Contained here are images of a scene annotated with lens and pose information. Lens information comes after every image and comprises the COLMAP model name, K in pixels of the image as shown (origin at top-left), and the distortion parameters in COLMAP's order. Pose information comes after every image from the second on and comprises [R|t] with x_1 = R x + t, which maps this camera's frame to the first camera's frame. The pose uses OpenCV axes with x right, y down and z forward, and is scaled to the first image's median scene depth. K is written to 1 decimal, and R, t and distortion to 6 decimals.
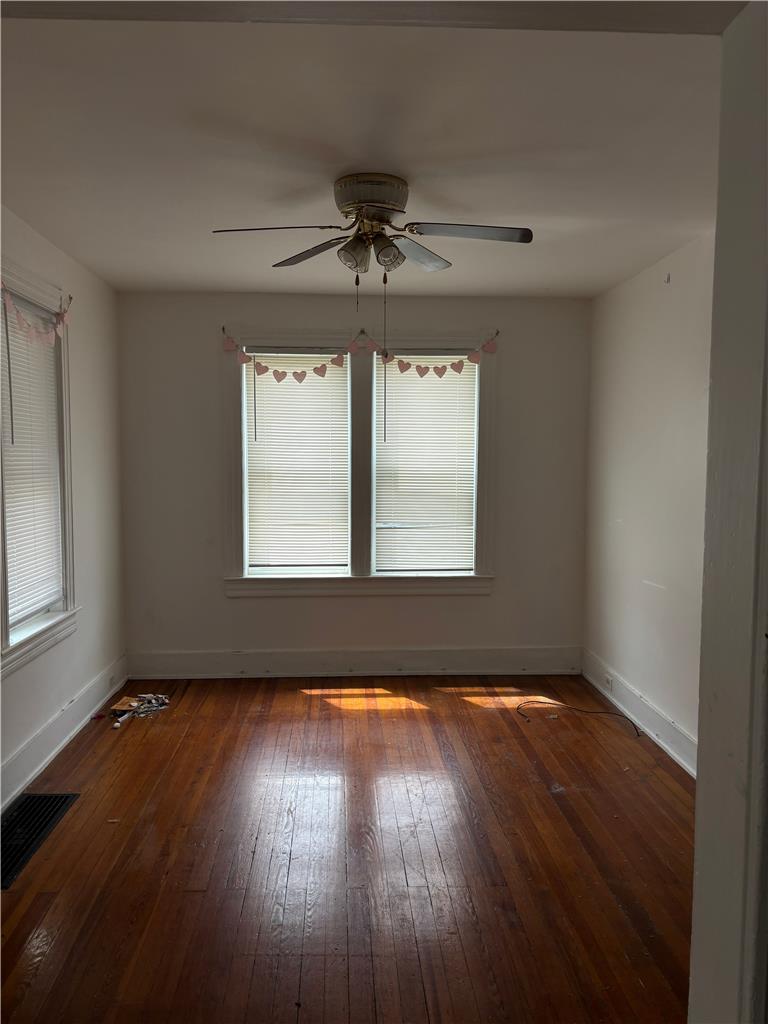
lens RADIAL K [[776.3, 0, 383.9], [0, 776.3, 511.0], [0, 0, 1]] dist [0.003404, -0.000932]
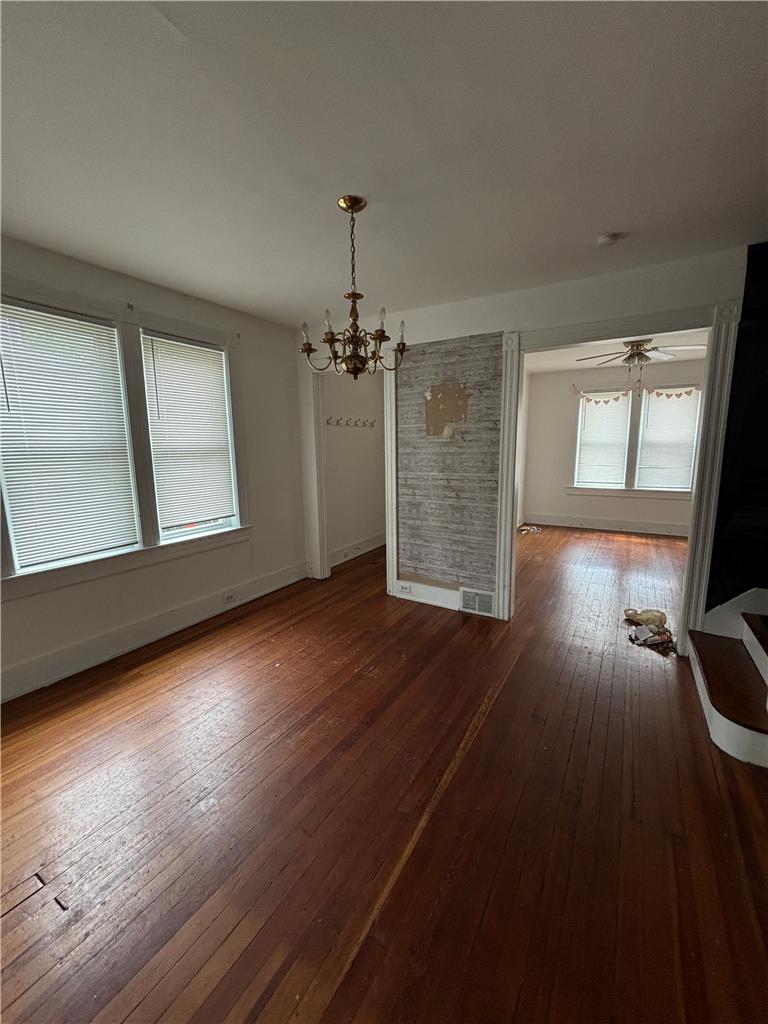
lens RADIAL K [[411.5, 0, 389.6], [0, 411.5, 508.2], [0, 0, 1]] dist [-0.000039, -0.000012]
pose [[0.831049, 0.079331, -0.550513, 0.059539], [-0.031639, 0.994916, 0.095610, 0.049840], [0.555299, -0.062039, 0.829333, -0.430762]]
